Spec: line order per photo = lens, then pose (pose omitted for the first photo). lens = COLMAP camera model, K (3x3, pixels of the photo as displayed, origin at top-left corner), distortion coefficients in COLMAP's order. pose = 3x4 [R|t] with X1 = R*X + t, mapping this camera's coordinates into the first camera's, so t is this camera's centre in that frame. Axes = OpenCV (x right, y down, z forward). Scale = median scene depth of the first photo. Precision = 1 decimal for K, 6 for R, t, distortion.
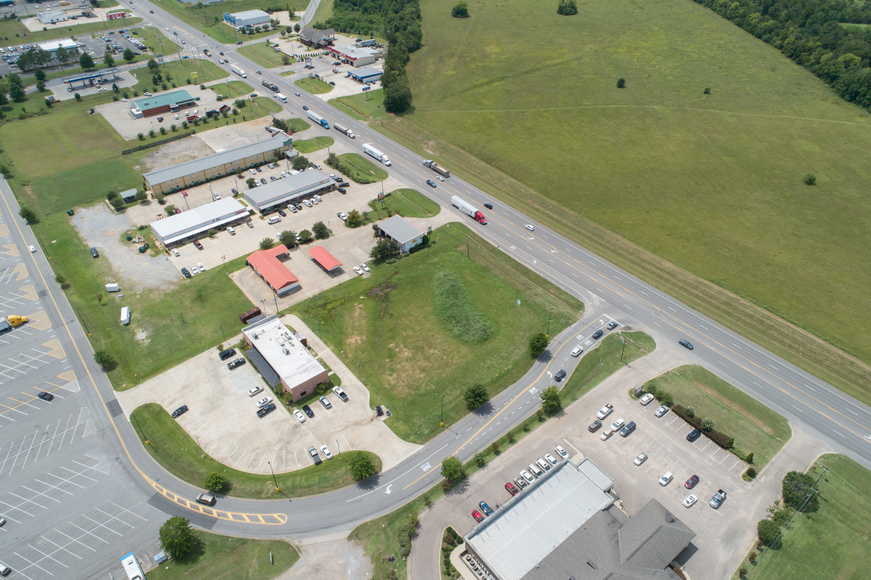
lens RADIAL K [[583.3, 0, 436.8], [0, 583.3, 291.3], [0, 0, 1]] dist [-0.008279, 0.007443]
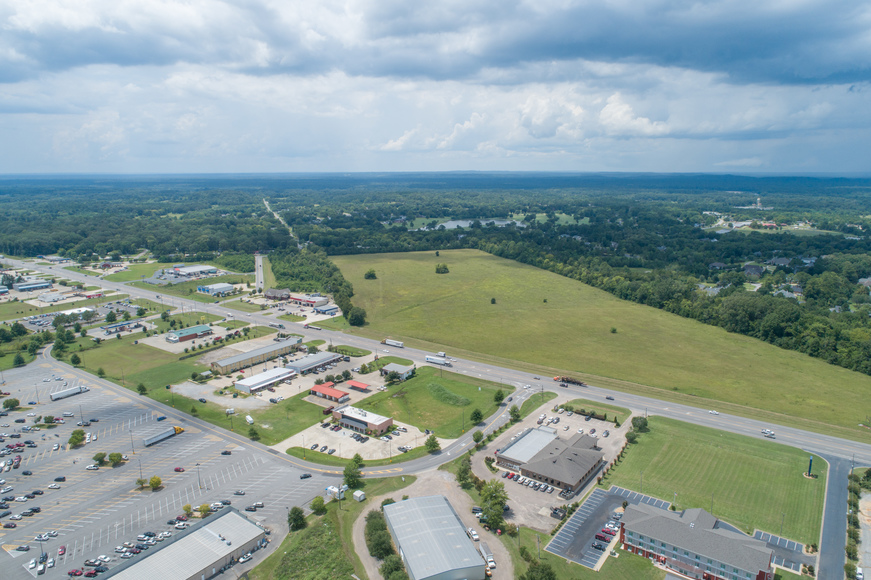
lens RADIAL K [[595.2, 0, 435.3], [0, 595.2, 231.0], [0, 0, 1]] dist [-0.002575, 0.001423]
pose [[0.966655, -0.041736, 0.252657, -0.368663], [0.172159, 0.836311, -0.520524, 0.465489], [-0.189576, 0.546664, 0.815610, -0.607060]]
